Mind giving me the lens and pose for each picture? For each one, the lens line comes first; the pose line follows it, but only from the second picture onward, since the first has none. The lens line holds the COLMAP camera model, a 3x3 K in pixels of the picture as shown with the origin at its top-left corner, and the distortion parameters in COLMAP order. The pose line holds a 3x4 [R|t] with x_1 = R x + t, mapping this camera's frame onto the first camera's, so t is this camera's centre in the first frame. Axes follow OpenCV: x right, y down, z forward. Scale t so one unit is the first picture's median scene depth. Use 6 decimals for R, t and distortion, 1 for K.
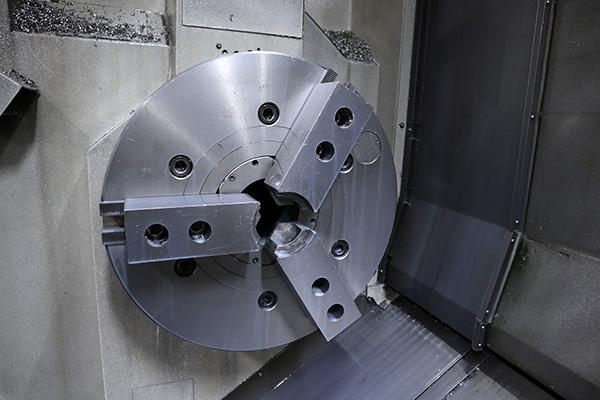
lens RADIAL K [[414.7, 0, 299.4], [0, 414.7, 198.2], [0, 0, 1]] dist [-0.113969, 0.061826]
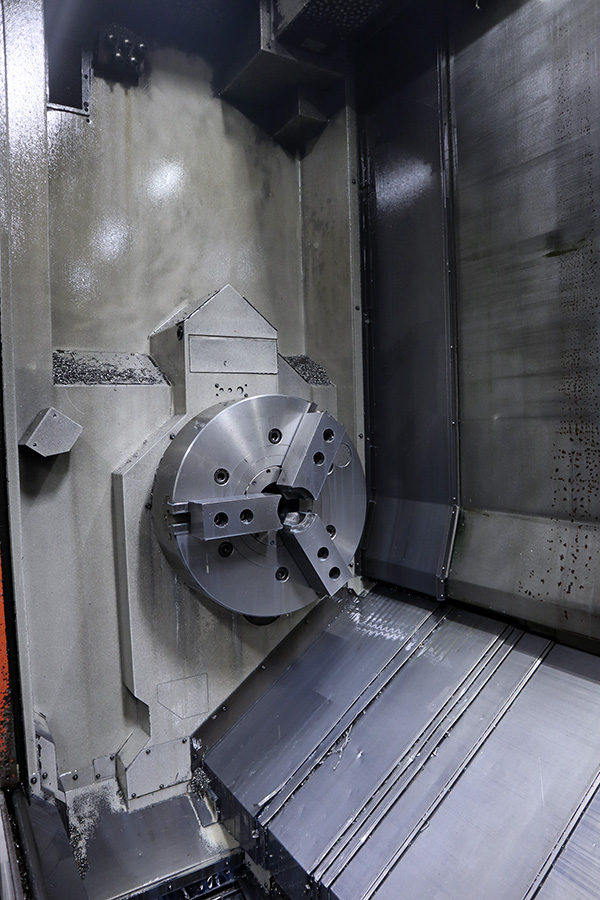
lens RADIAL K [[622.0, 0, 294.4], [0, 622.0, 450.0], [0, 0, 1]] dist [-0.113969, 0.061826]
pose [[0.983979, -0.078392, 0.160127, -0.286884], [0.102546, 0.983561, -0.148632, 0.136811], [-0.145843, 0.162671, 0.975842, -0.894814]]
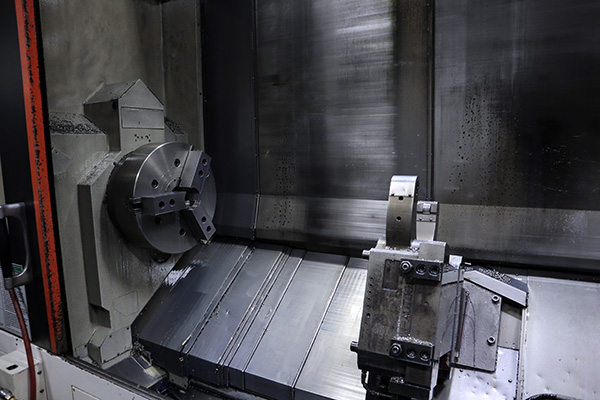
lens RADIAL K [[414.7, 0, 299.7], [0, 414.7, 199.5], [0, 0, 1]] dist [-0.113969, 0.061826]
pose [[0.778123, -0.138237, 0.612711, -0.947648], [0.174010, 0.984743, 0.001185, 0.150734], [-0.603527, 0.105696, 0.790306, -1.373312]]
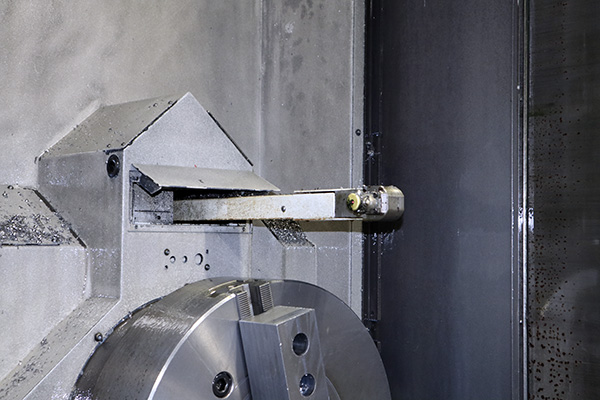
lens RADIAL K [[909.1, 0, 298.9], [0, 909.1, 195.7], [0, 0, 1]] dist [0.020408, 0.000000]
pose [[0.922721, -0.018962, 0.385001, -0.646447], [0.104806, 0.973504, -0.203239, -0.092236], [-0.370946, 0.227883, 0.900260, -0.730879]]
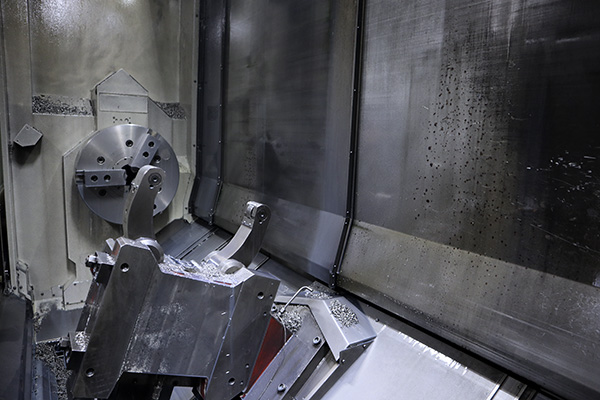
lens RADIAL K [[414.7, 0, 299.9], [0, 414.7, 198.9], [0, 0, 1]] dist [-0.113969, 0.061826]
pose [[0.981234, -0.032232, 0.190105, 0.481864], [0.039736, 0.998569, -0.035789, 0.306178], [-0.188680, 0.042671, 0.981111, -1.827597]]
